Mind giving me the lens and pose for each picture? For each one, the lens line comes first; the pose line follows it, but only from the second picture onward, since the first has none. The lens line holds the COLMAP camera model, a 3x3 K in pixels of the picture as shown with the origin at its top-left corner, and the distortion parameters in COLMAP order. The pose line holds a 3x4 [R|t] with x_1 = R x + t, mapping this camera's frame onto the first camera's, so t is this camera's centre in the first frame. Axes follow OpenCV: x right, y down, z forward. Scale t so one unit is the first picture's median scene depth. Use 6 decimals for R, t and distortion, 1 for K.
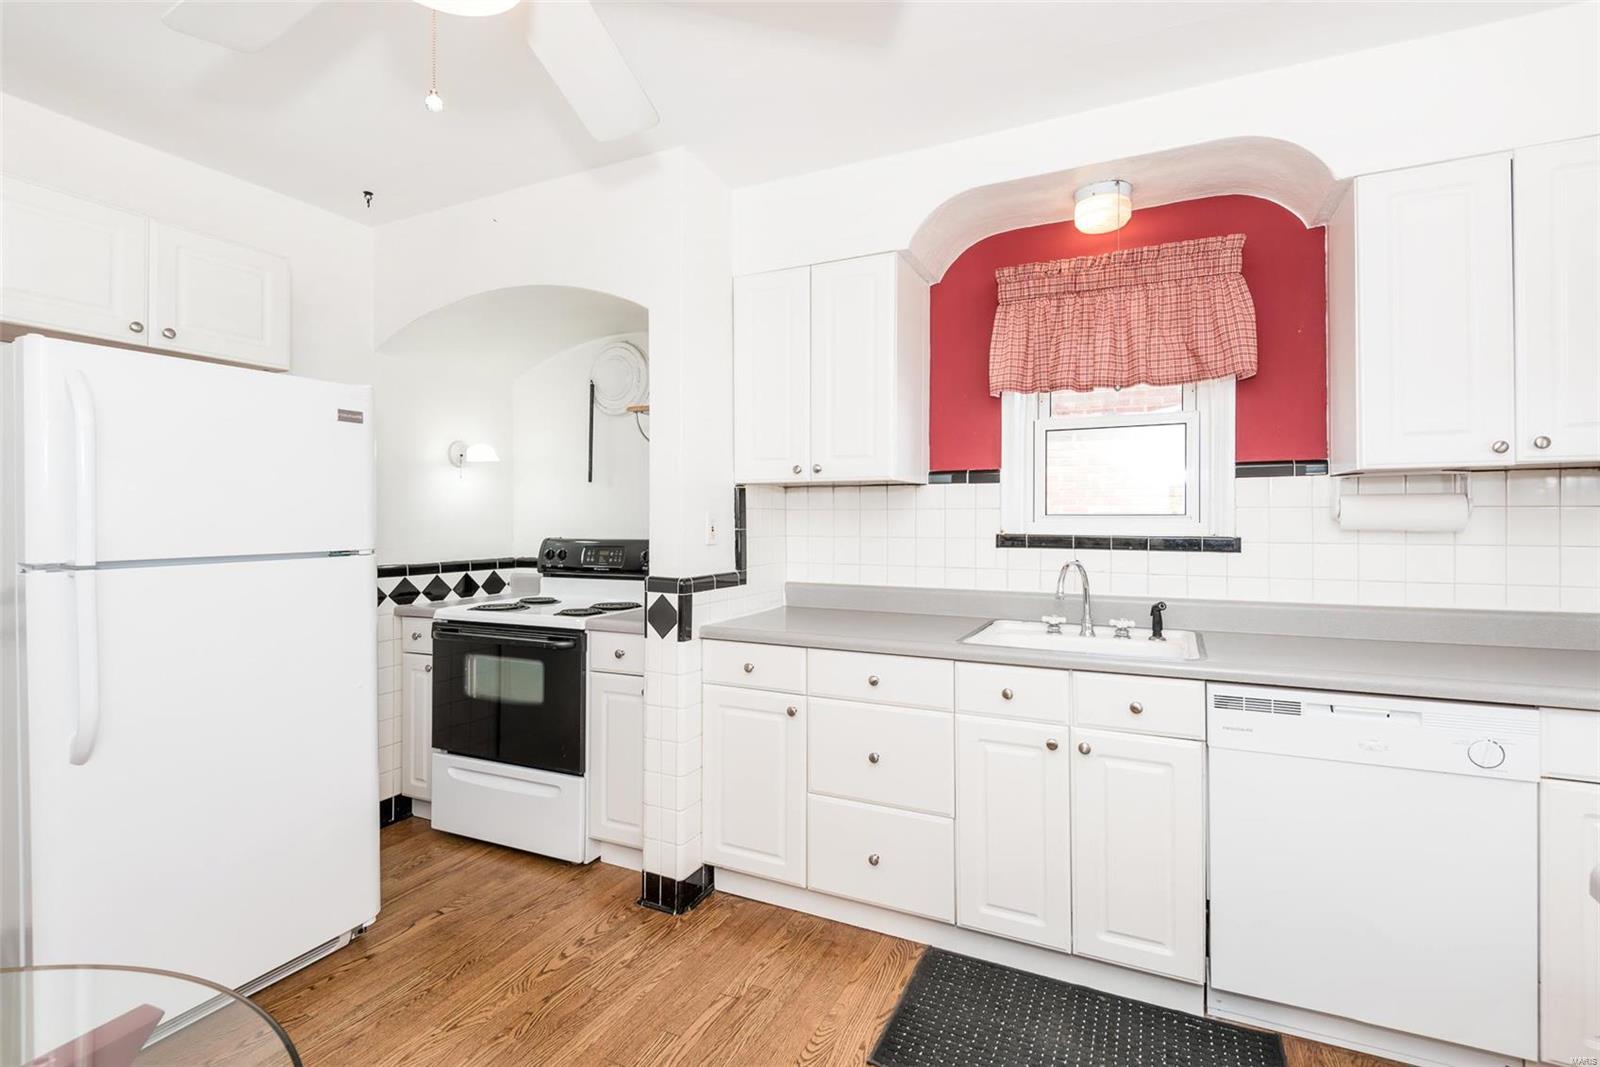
lens RADIAL K [[740.0, 0, 798.5], [0, 740.0, 520.5], [0, 0, 1]] dist [0.022819, -0.006629]
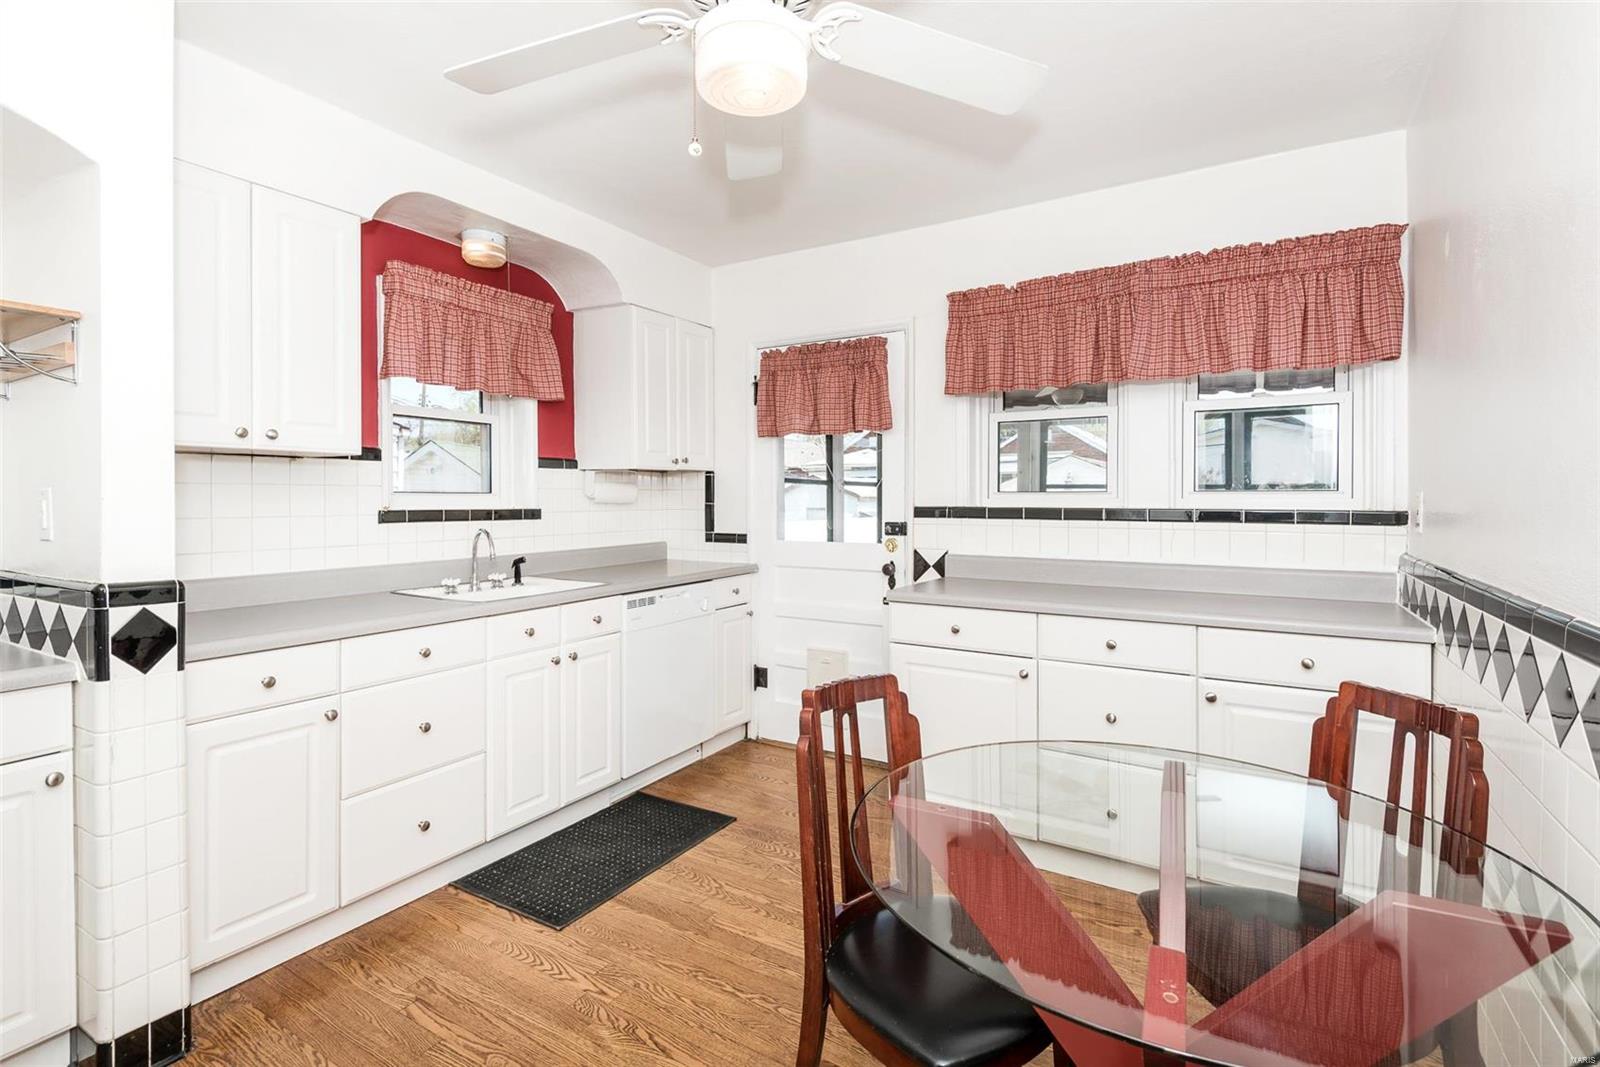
lens RADIAL K [[740.0, 0, 816.3], [0, 740.0, 503.7], [0, 0, 1]] dist [0.022819, -0.006629]
pose [[0.085172, -0.008684, 0.996328, -0.815311], [0.003529, 0.999958, 0.008414, 0.002659], [-0.996360, 0.002799, 0.085199, 0.341258]]
